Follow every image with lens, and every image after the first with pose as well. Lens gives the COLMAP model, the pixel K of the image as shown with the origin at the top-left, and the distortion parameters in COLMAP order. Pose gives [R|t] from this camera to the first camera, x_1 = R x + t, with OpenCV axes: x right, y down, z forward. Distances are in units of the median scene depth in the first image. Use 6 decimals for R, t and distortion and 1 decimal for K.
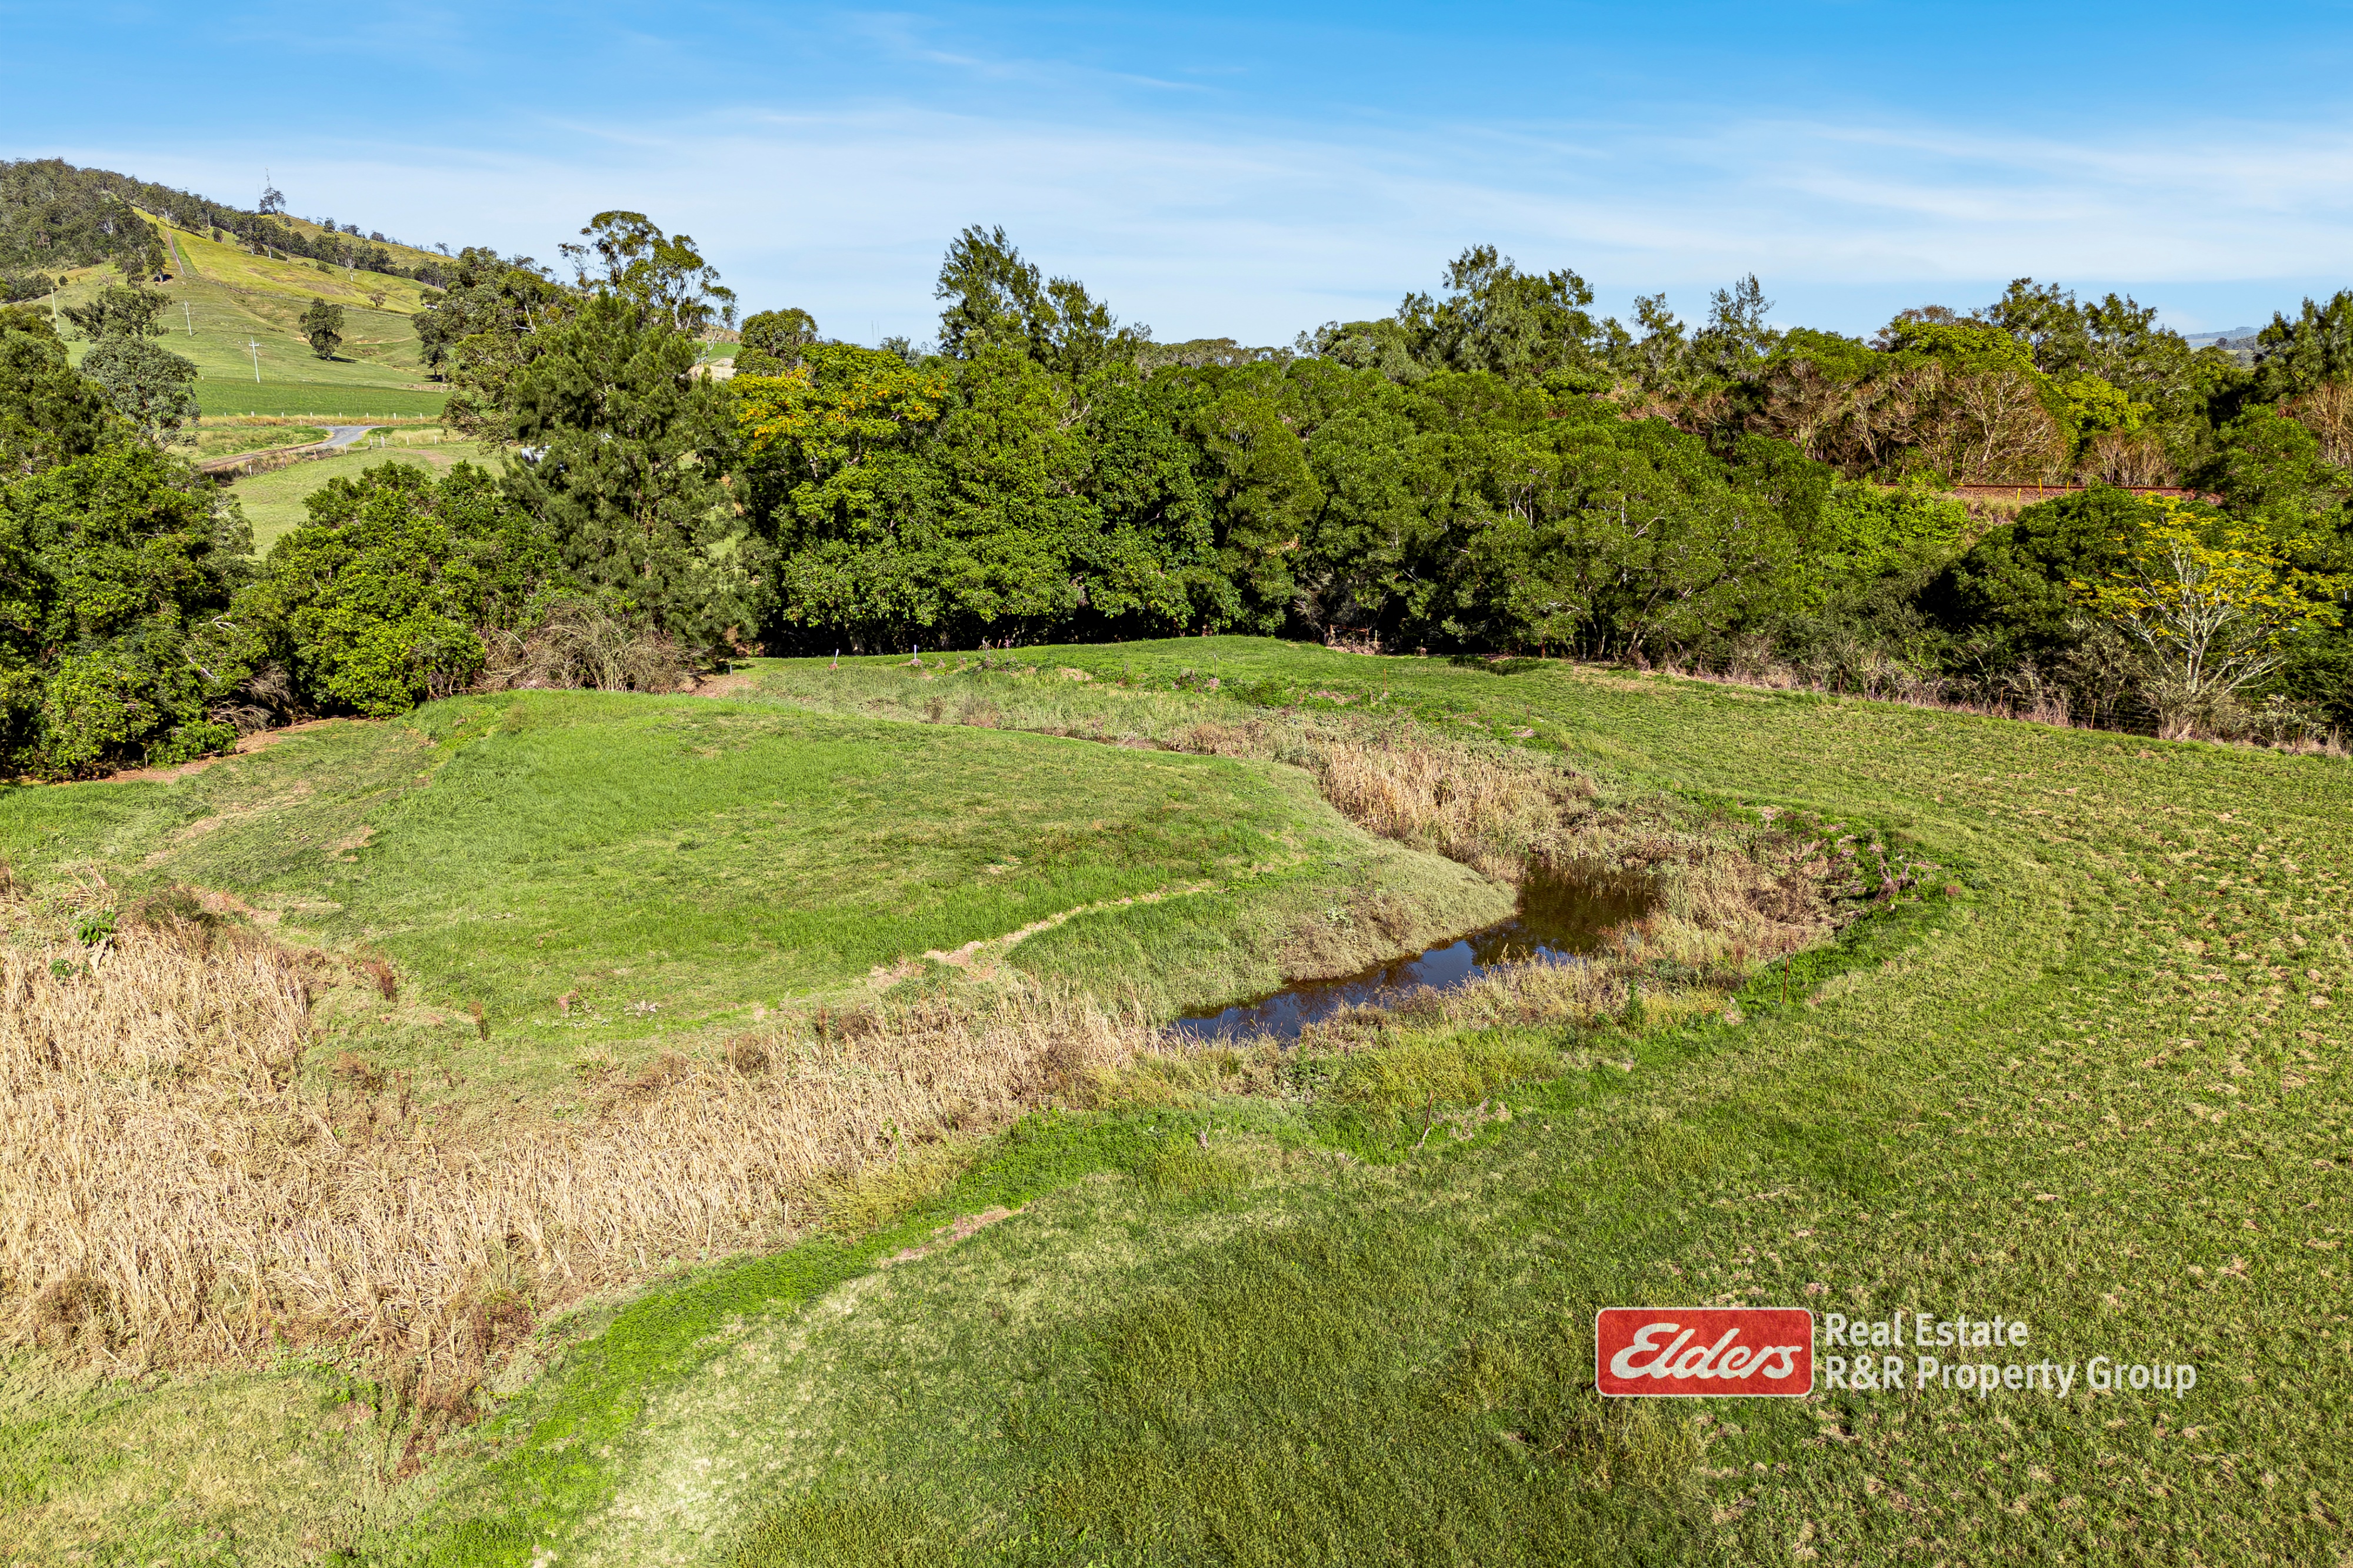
lens RADIAL K [[1676.6, 0, 1176.5], [0, 1676.6, 784.0], [0, 0, 1]] dist [0.097523, -0.095838]
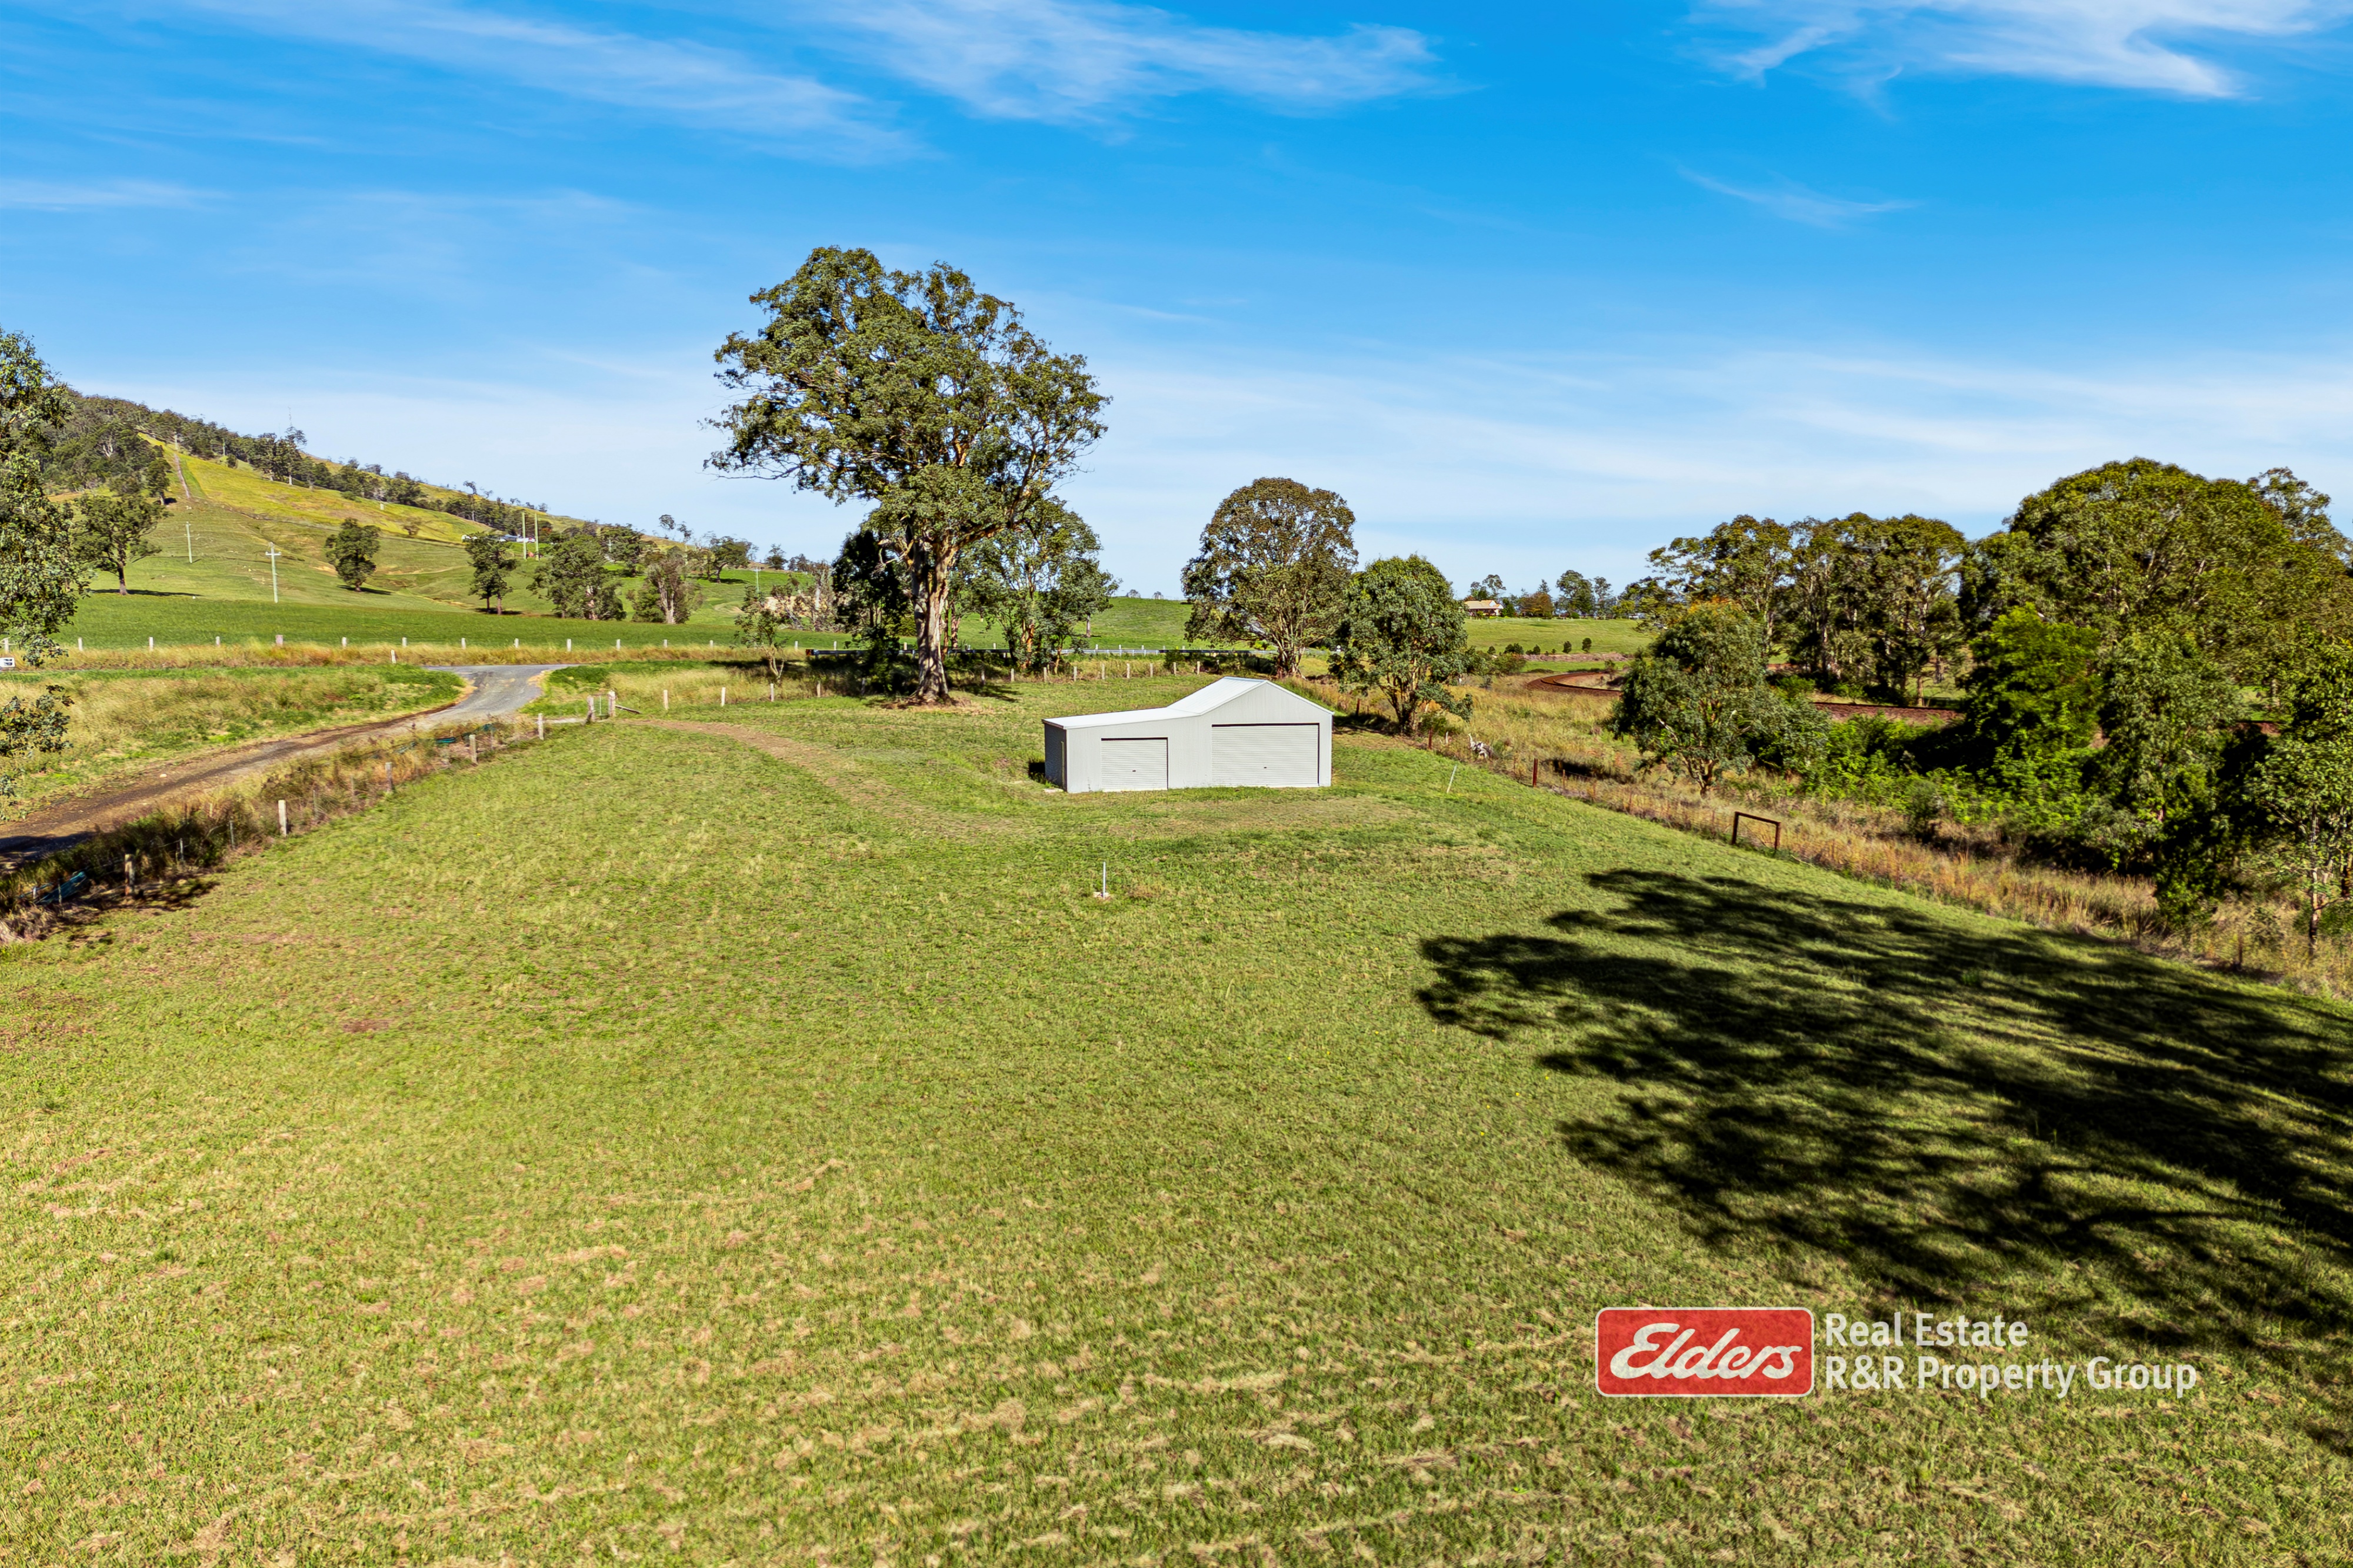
lens RADIAL K [[1676.6, 0, 1176.5], [0, 1676.6, 784.0], [0, 0, 1]] dist [0.097523, -0.095838]
pose [[0.999963, -0.002996, 0.008088, -0.088077], [0.004086, 0.990372, -0.138370, -0.033141], [-0.007596, 0.138398, 0.990348, 0.160062]]
